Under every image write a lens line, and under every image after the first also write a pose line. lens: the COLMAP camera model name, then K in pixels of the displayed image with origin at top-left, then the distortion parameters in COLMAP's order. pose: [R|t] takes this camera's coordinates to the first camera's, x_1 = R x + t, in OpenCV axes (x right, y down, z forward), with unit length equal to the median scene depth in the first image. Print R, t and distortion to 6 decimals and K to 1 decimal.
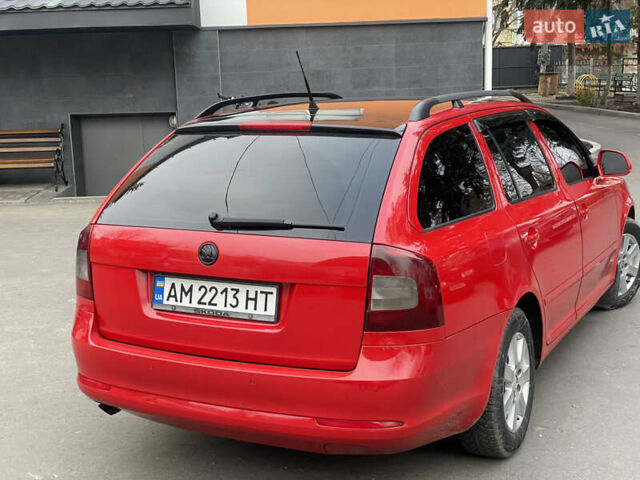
lens RADIAL K [[940.4, 0, 320.5], [0, 940.4, 239.2], [0, 0, 1]] dist [0.115687, -0.046319]
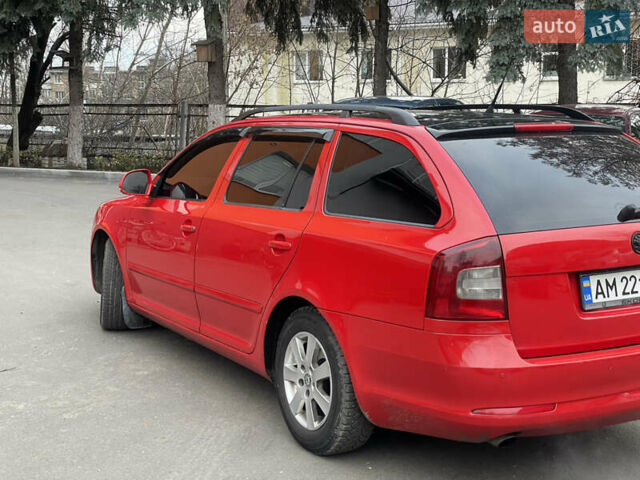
lens RADIAL K [[940.4, 0, 320.5], [0, 940.4, 239.2], [0, 0, 1]] dist [0.115687, -0.046319]
pose [[0.542837, -0.100548, 0.833798, -1.135262], [0.136023, 0.990225, 0.030855, -0.066095], [-0.828750, 0.096666, 0.551207, 0.683080]]
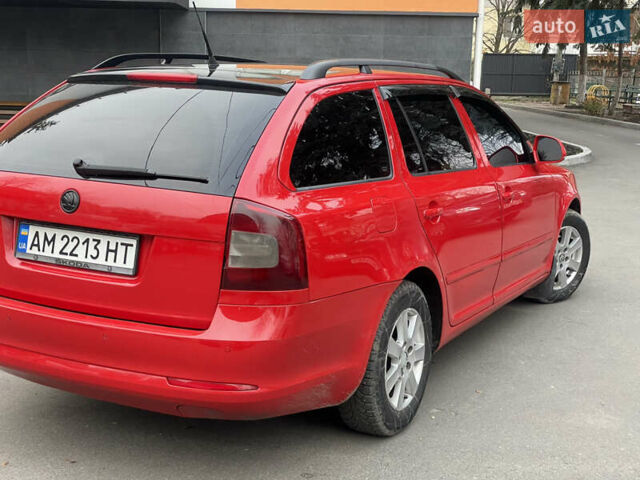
lens RADIAL K [[940.4, 0, 320.5], [0, 940.4, 239.2], [0, 0, 1]] dist [0.115687, -0.046319]
pose [[0.998314, 0.055984, -0.015323, 0.144864], [-0.055997, 0.998431, -0.000469, 0.038459], [0.015273, 0.001326, 0.999882, 0.041397]]
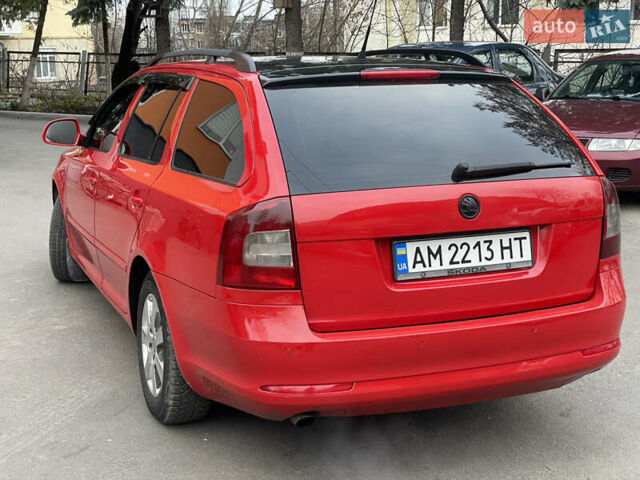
lens RADIAL K [[940.4, 0, 320.5], [0, 940.4, 239.2], [0, 0, 1]] dist [0.115687, -0.046319]
pose [[0.663262, -0.131232, 0.736791, -0.862986], [0.124272, 0.990150, 0.064489, -0.029331], [-0.737997, 0.048789, 0.673038, 0.467460]]
